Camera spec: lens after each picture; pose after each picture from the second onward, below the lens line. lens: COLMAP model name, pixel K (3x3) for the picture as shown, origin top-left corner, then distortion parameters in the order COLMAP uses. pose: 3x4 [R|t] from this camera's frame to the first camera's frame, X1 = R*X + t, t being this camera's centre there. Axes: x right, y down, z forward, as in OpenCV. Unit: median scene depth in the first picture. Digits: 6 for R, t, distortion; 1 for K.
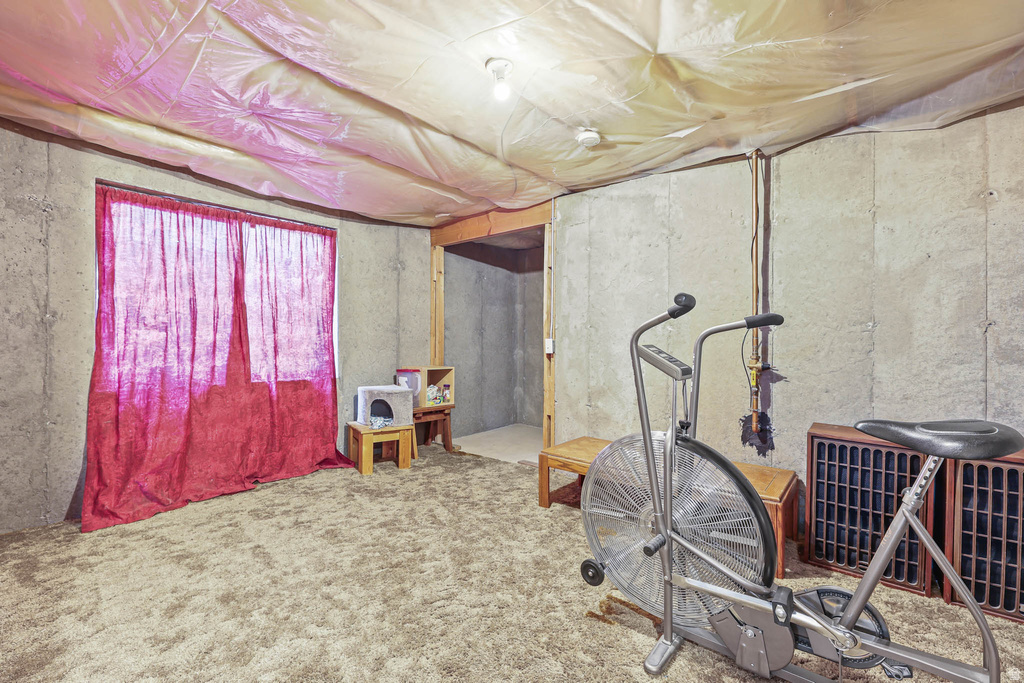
lens RADIAL K [[420.2, 0, 509.7], [0, 420.2, 330.7], [0, 0, 1]] dist [0.000478, -0.000035]
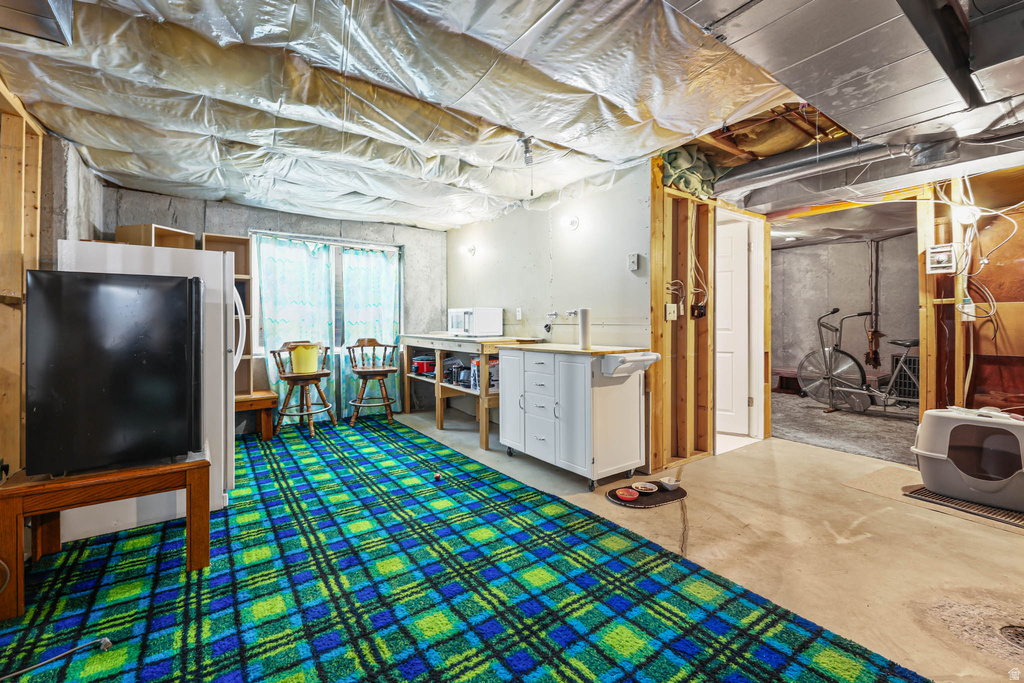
lens RADIAL K [[420.2, 0, 509.7], [0, 420.2, 330.7], [0, 0, 1]] dist [0.000478, -0.000035]
pose [[0.964317, -0.017690, -0.264160, -0.739155], [0.028457, 0.998910, 0.036989, -0.058081], [0.263218, -0.043187, 0.963769, -1.784297]]
